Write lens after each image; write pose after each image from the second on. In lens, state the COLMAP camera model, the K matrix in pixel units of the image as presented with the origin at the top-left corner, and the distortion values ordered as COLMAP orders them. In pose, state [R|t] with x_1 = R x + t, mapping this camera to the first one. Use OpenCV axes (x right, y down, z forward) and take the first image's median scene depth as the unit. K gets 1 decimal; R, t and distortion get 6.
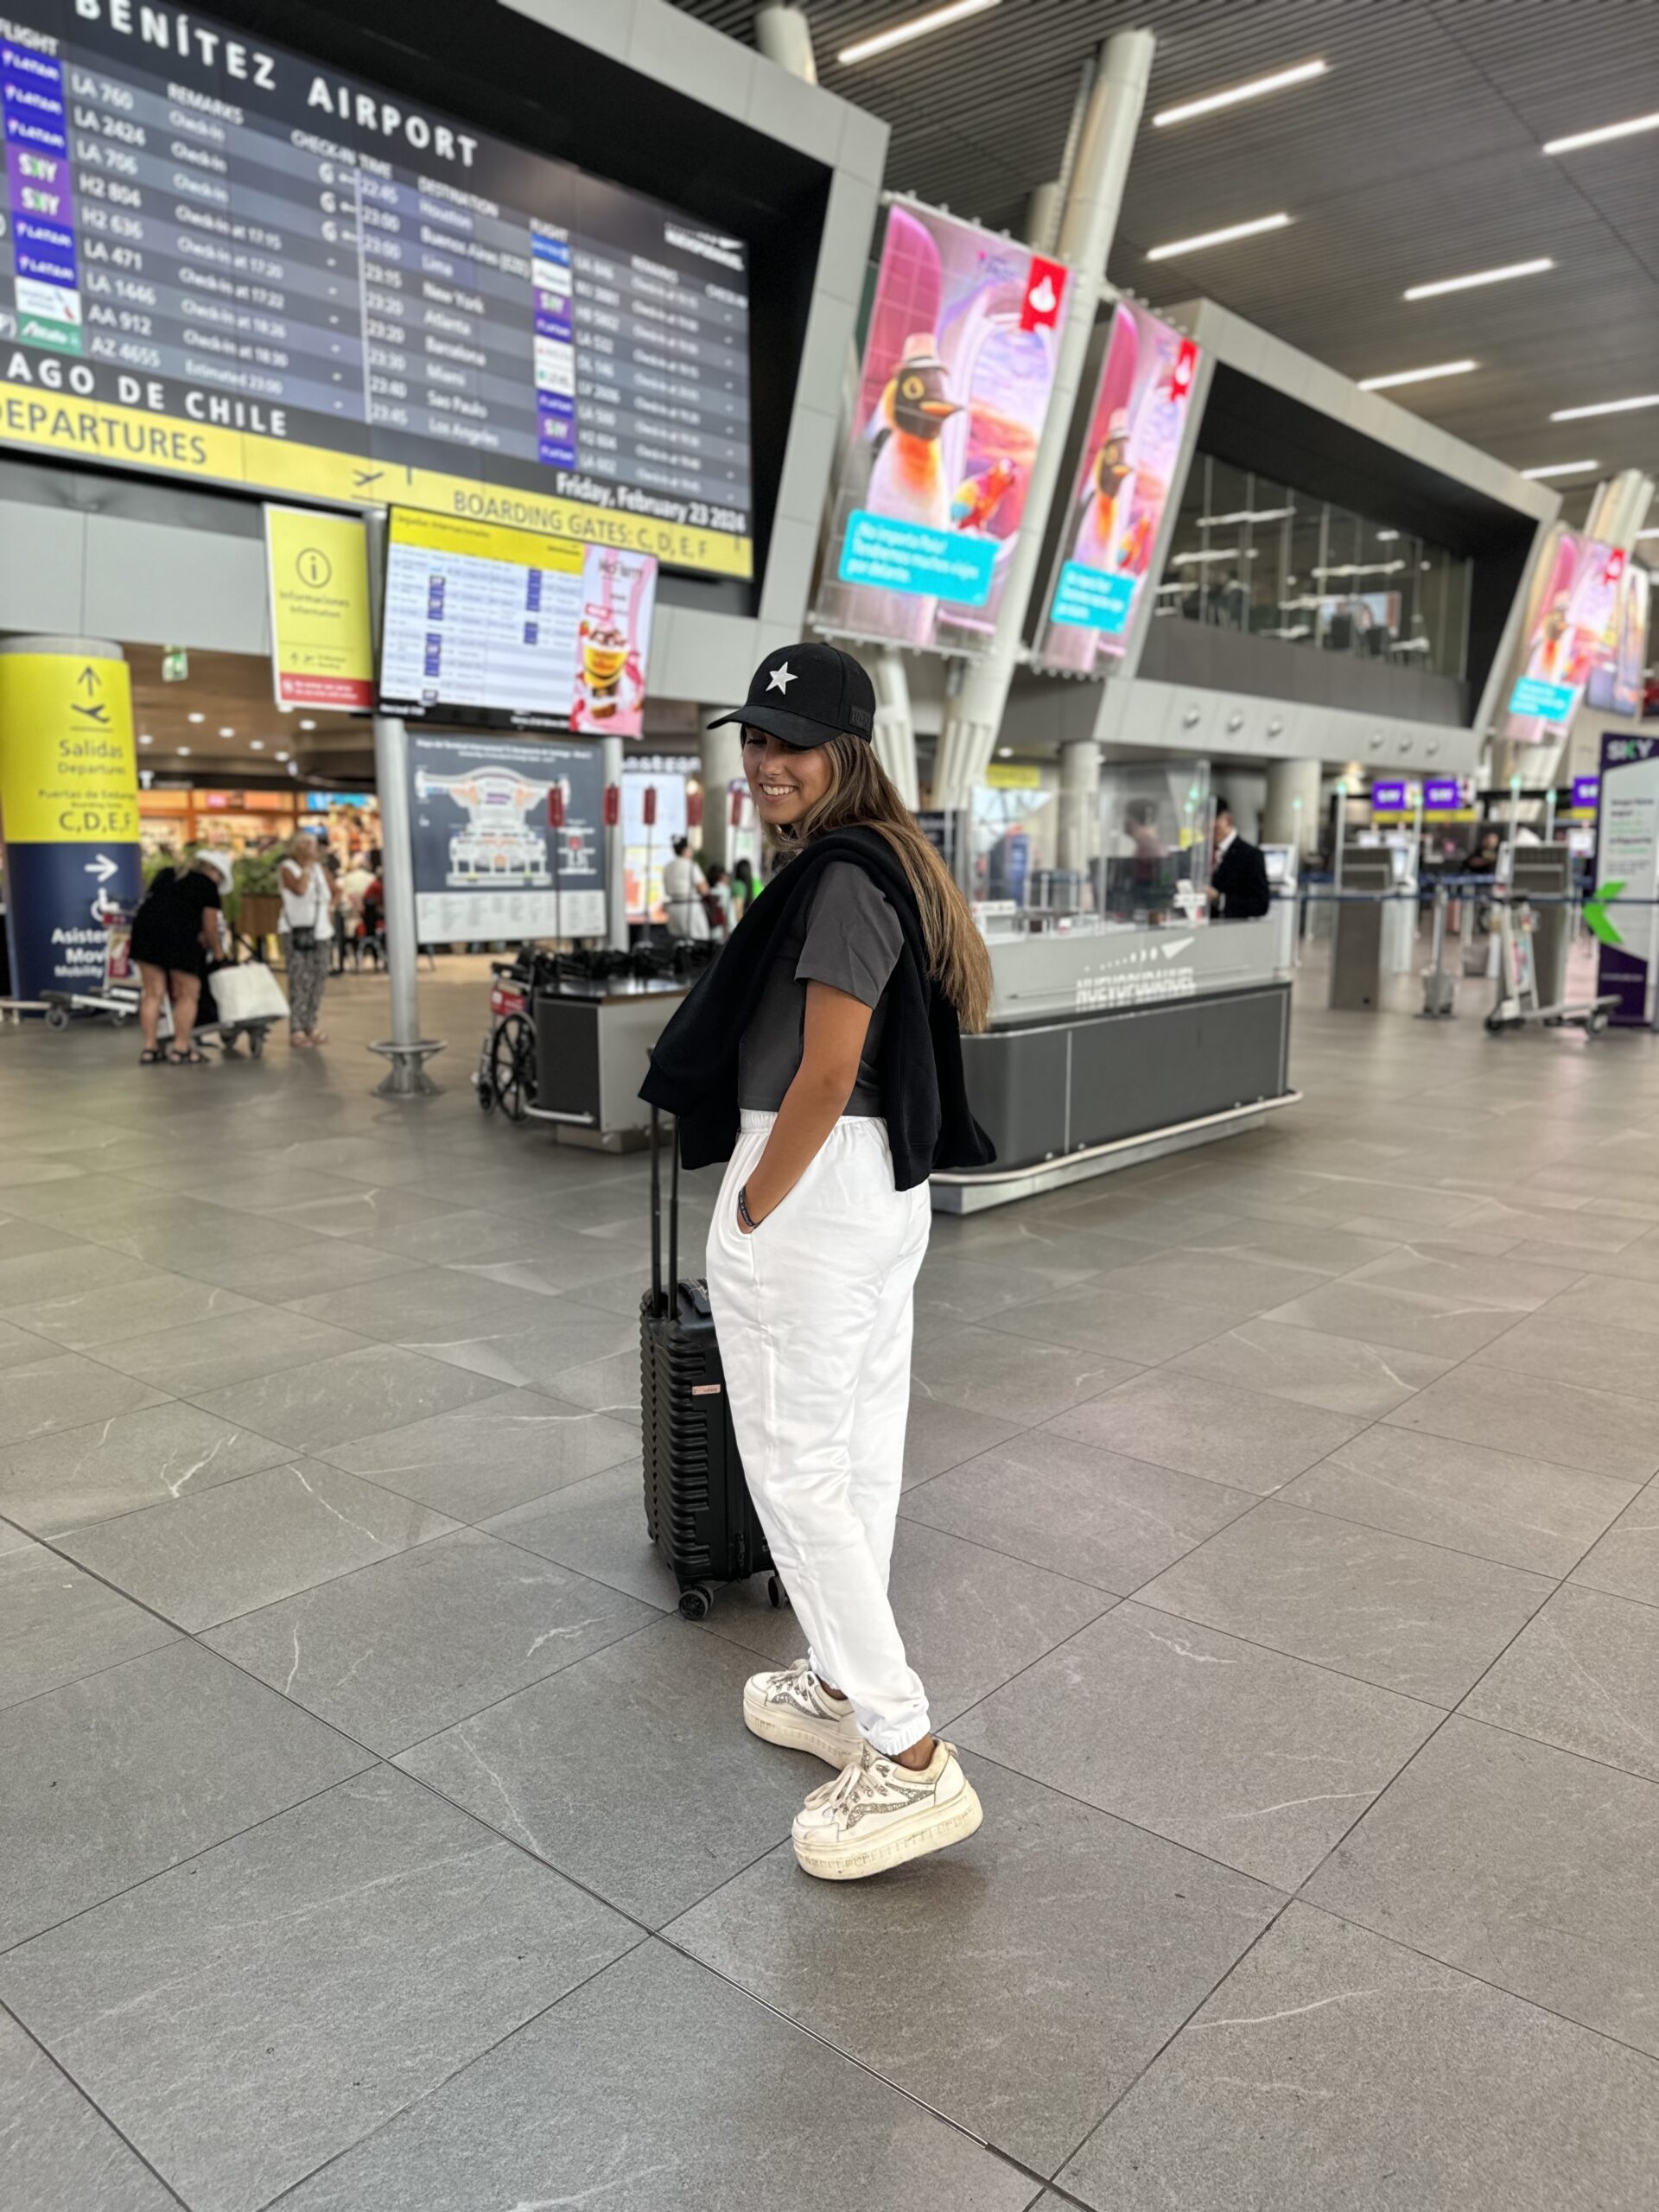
lens RADIAL K [[1587.7, 0, 836.1], [0, 1587.7, 1107.3], [0, 0, 1]] dist [0.003338, -0.010902]
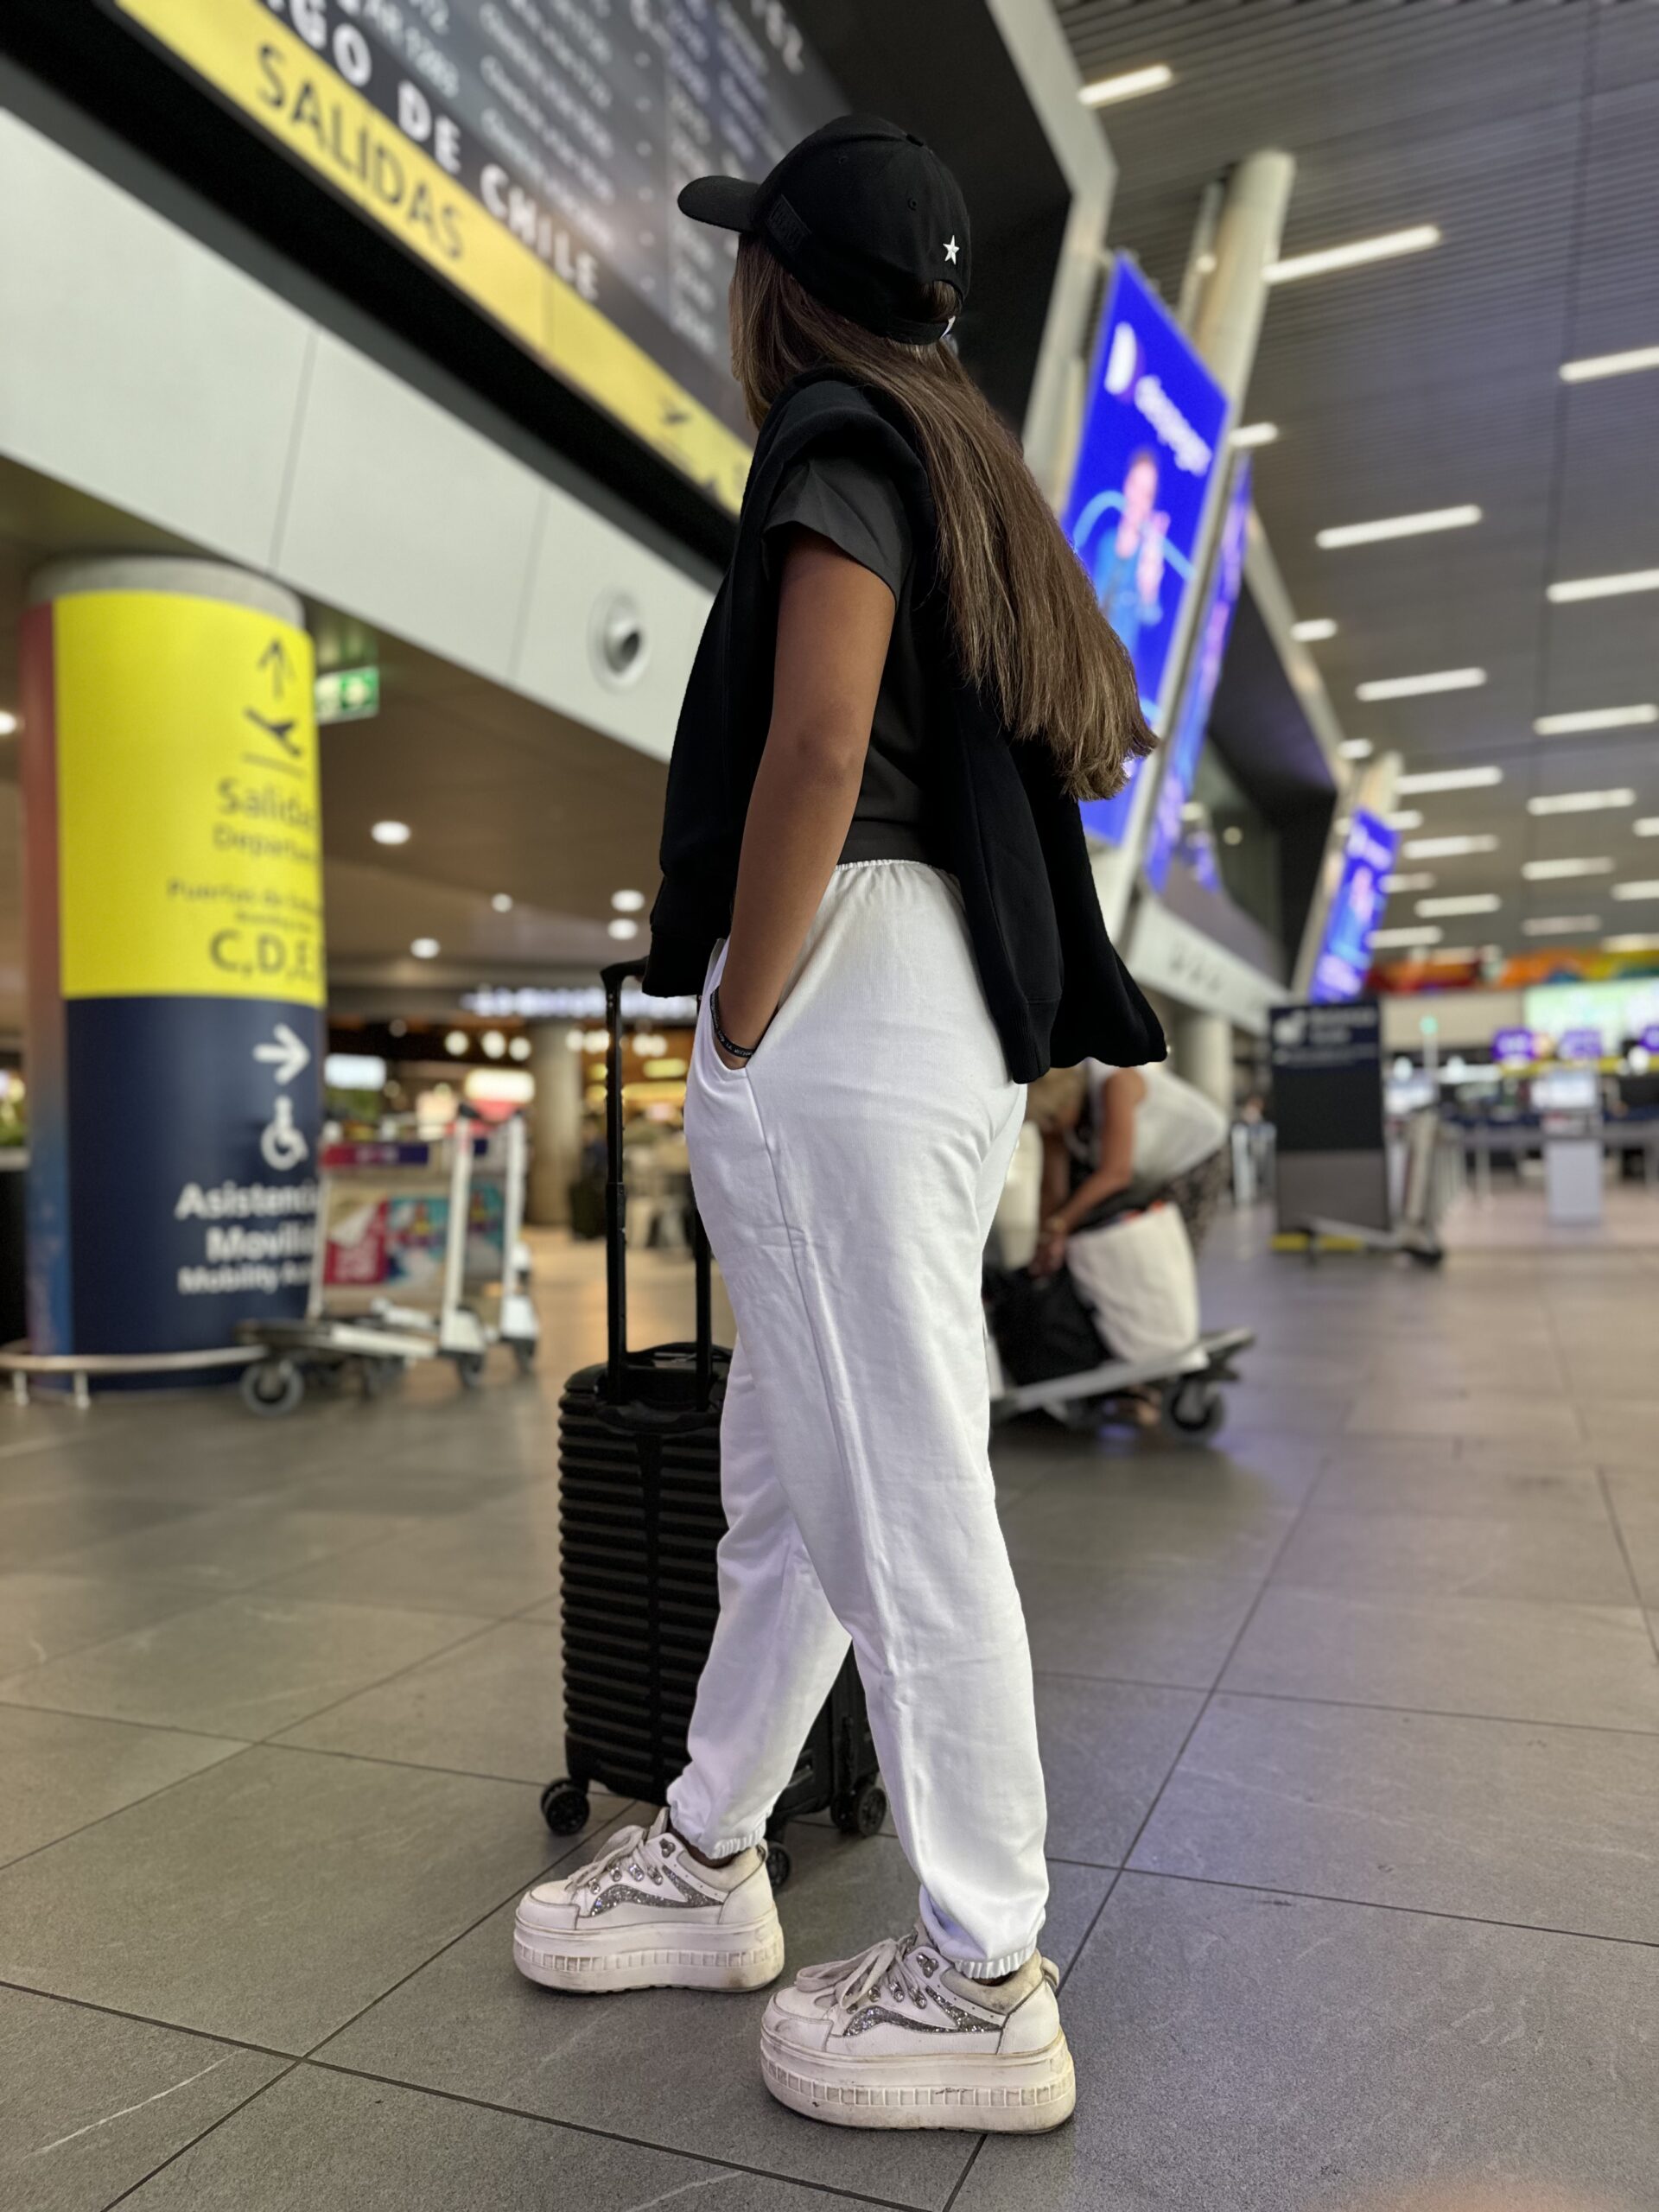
lens RADIAL K [[1587.7, 0, 831.2], [0, 1587.7, 1118.7], [0, 0, 1]] dist [0.003338, -0.010902]
pose [[0.953055, -0.018155, 0.302253, -0.454264], [0.076064, 0.980547, -0.180945, -0.036296], [-0.293088, 0.195441, 0.935897, 0.526460]]
